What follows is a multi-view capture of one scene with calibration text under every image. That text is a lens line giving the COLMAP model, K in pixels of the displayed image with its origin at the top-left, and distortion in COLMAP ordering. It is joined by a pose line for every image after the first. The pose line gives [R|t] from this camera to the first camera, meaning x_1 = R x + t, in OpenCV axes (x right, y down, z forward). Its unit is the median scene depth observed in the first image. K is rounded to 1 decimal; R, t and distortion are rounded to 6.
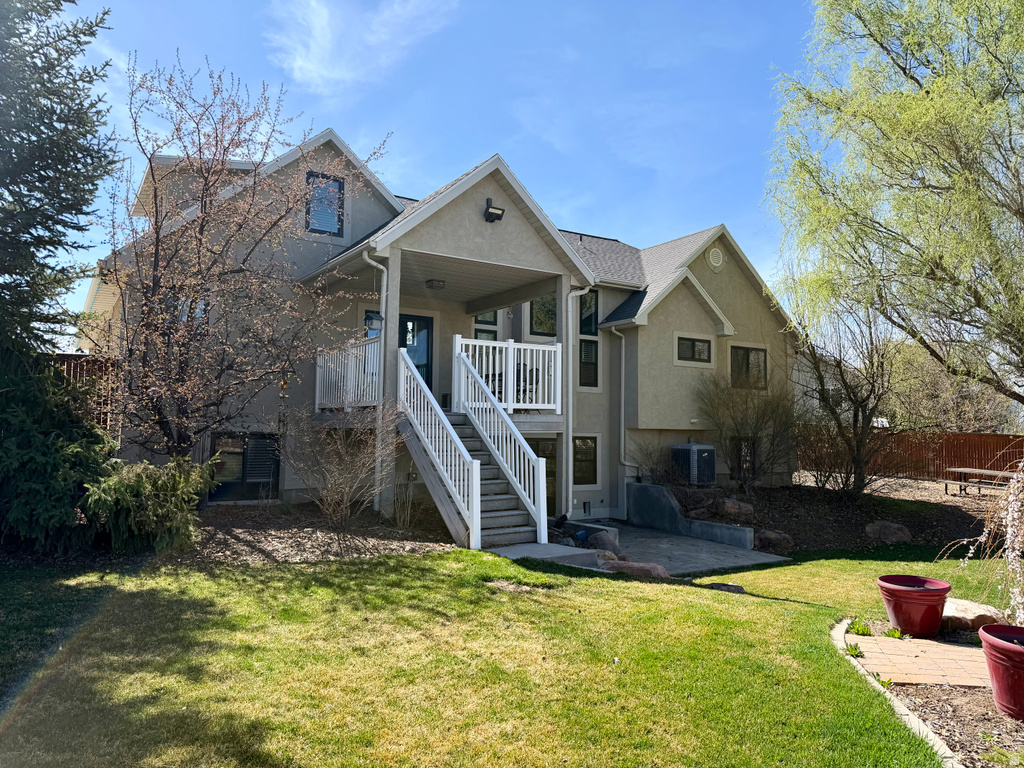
lens RADIAL K [[716.7, 0, 511.9], [0, 716.7, 384.3], [0, 0, 1]] dist [0.038677, -0.035680]
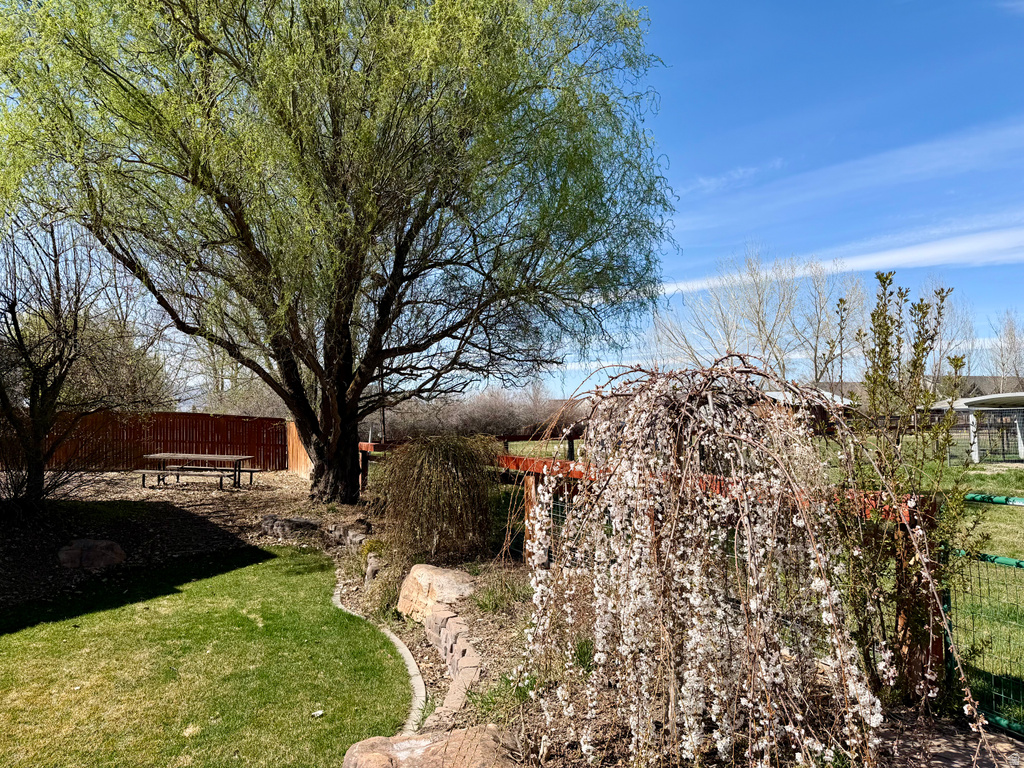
lens RADIAL K [[716.7, 0, 511.1], [0, 716.7, 382.6], [0, 0, 1]] dist [0.038677, -0.035680]
pose [[0.454711, 0.024987, 0.890289, 0.081800], [-0.041704, 0.999107, -0.006741, 0.027985], [-0.889662, -0.034063, 0.455347, 0.316020]]
